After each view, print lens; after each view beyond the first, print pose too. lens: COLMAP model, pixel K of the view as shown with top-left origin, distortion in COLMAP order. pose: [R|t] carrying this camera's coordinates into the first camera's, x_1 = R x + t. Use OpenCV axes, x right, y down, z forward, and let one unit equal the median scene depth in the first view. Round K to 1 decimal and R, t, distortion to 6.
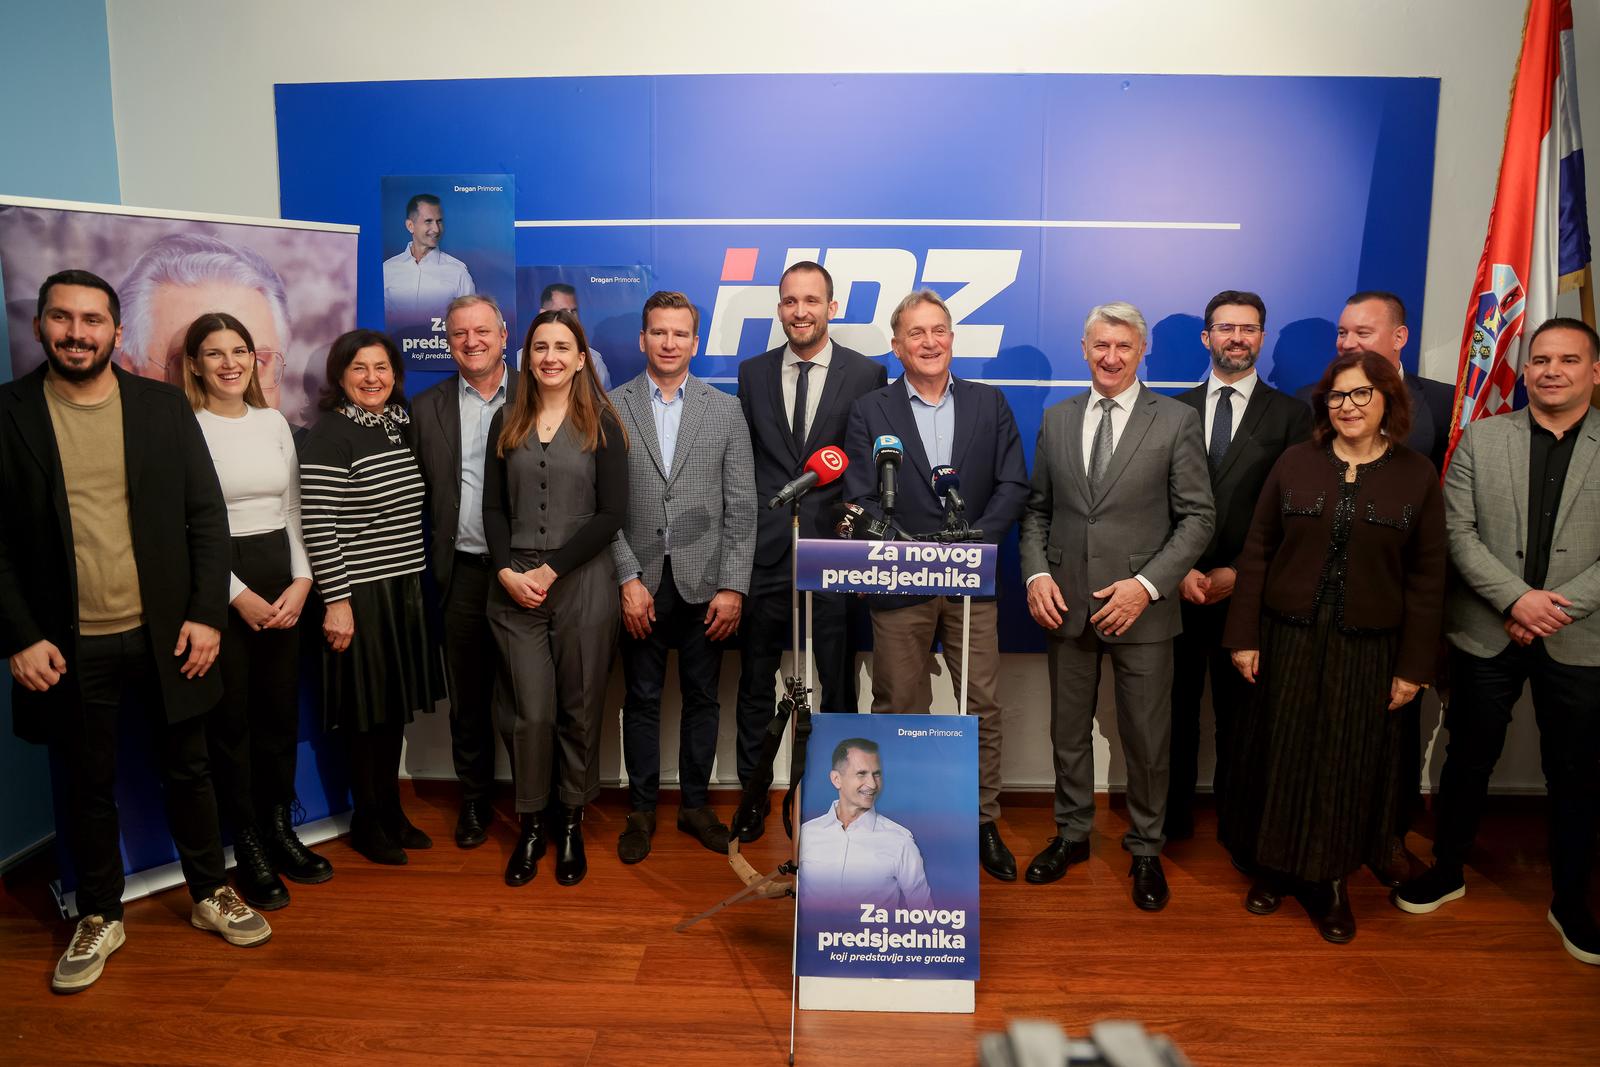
lens RADIAL K [[1157.5, 0, 800.0], [0, 1157.5, 533.5], [0, 0, 1]] dist [-0.095935, 0.075564]
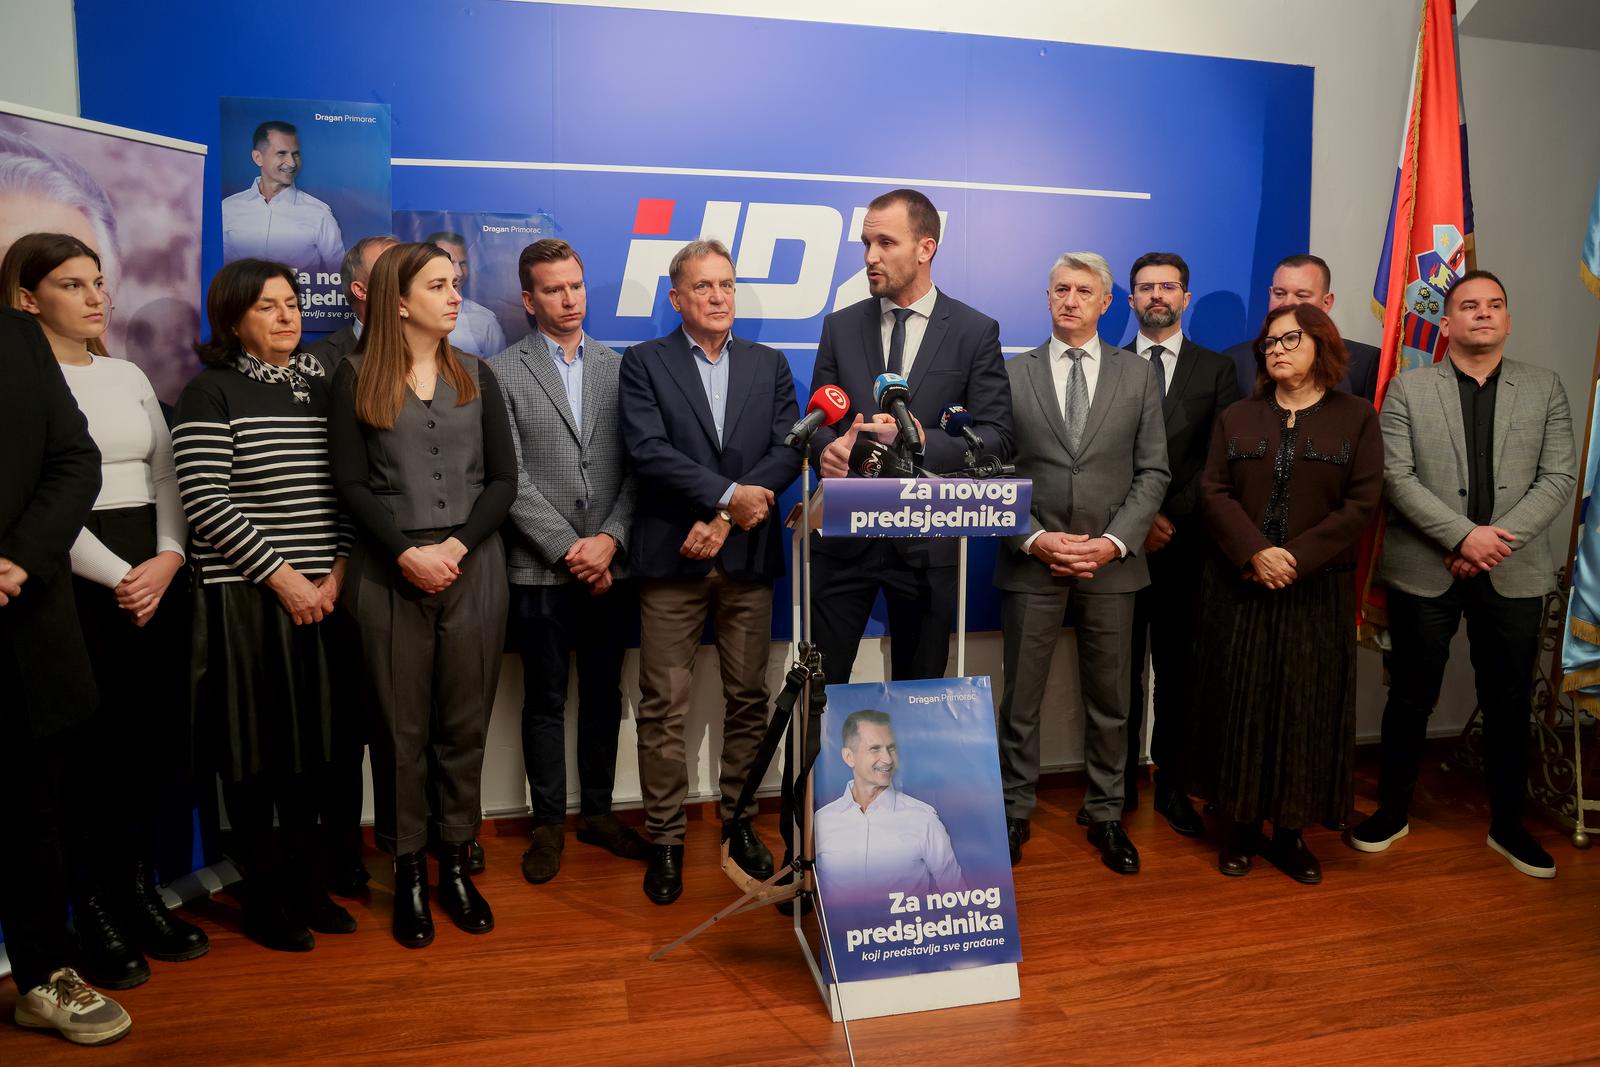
lens RADIAL K [[1157.5, 0, 800.0], [0, 1157.5, 533.5], [0, 0, 1]] dist [-0.095935, 0.075564]
pose [[0.963310, -0.030184, 0.266690, -0.234222], [0.045568, 0.997623, -0.051685, 0.083885], [-0.264496, 0.061941, 0.962395, 0.138099]]
